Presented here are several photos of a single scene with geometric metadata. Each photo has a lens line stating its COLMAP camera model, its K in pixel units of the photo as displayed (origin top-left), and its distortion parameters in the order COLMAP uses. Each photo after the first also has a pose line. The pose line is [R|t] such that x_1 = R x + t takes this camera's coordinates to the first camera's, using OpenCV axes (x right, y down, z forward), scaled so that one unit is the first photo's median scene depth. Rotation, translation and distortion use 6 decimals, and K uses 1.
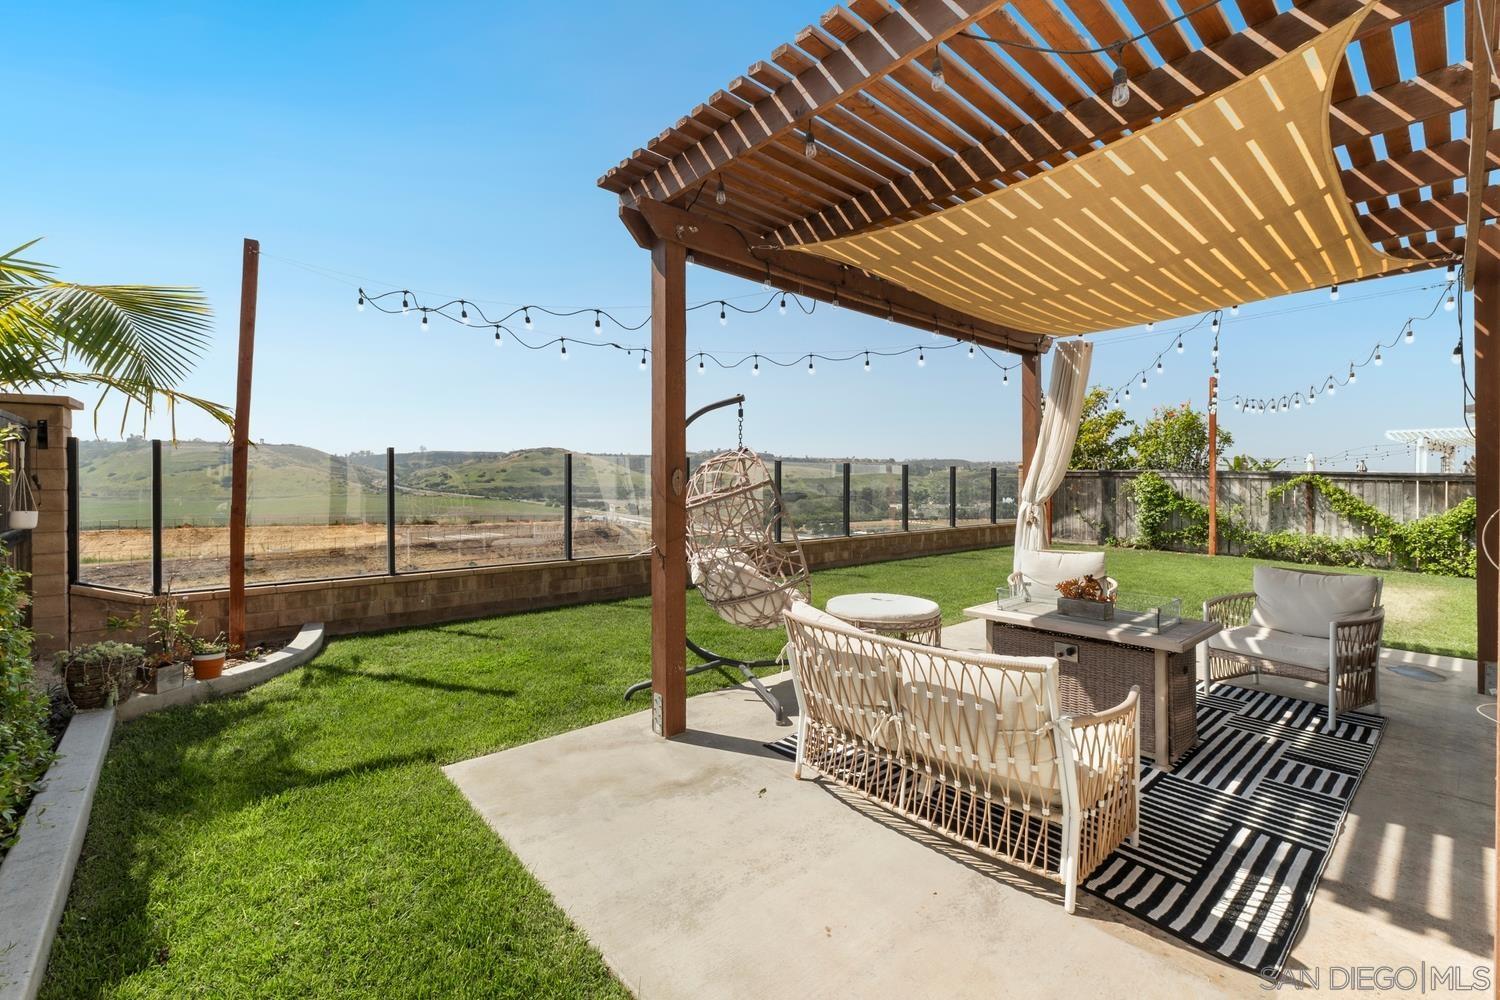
lens RADIAL K [[658.3, 0, 750.2], [0, 658.3, 486.6], [0, 0, 1]] dist [-0.001741, -0.000014]
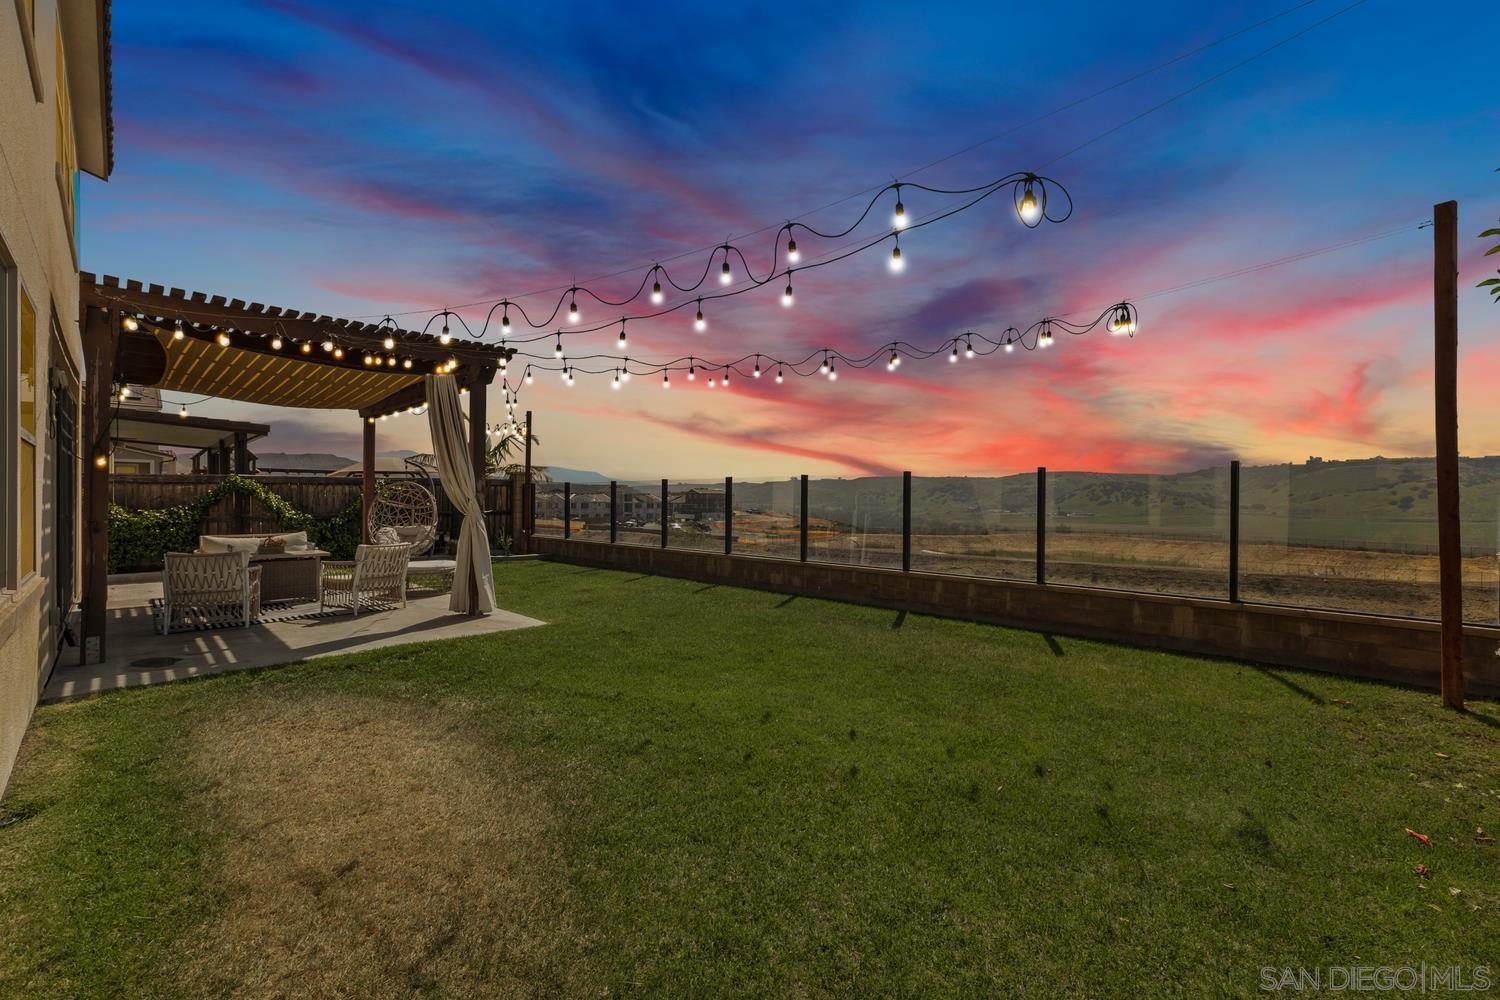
lens RADIAL K [[643.1, 0, 750.0], [0, 643.1, 500.0], [0, 0, 1]] dist [0.004919, -0.000063]
pose [[0.053029, 0.001212, -0.998592, 0.839079], [-0.011718, 0.999931, 0.000591, -0.003556], [0.998524, 0.011671, 0.053040, 0.750725]]
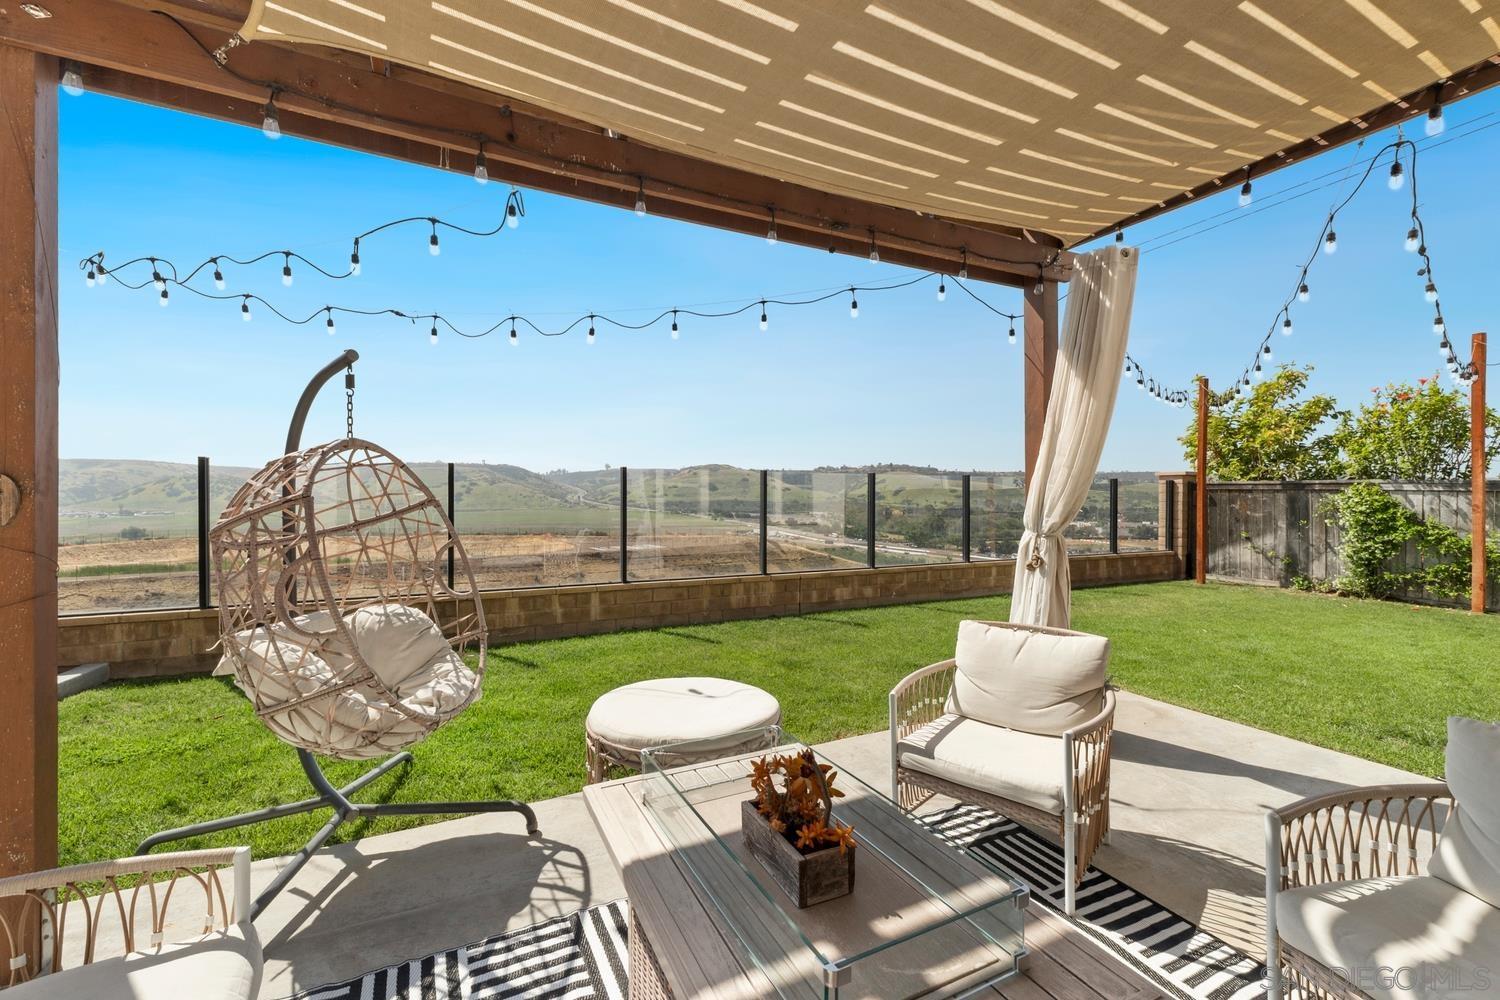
lens RADIAL K [[643.1, 0, 750.0], [0, 643.1, 500.0], [0, 0, 1]] dist [0.004919, -0.000063]
pose [[0.964632, 0.001623, -0.263597, 0.176362], [-0.002239, 0.999995, -0.002036, -0.002040], [0.263593, 0.002554, 0.964631, 0.196857]]
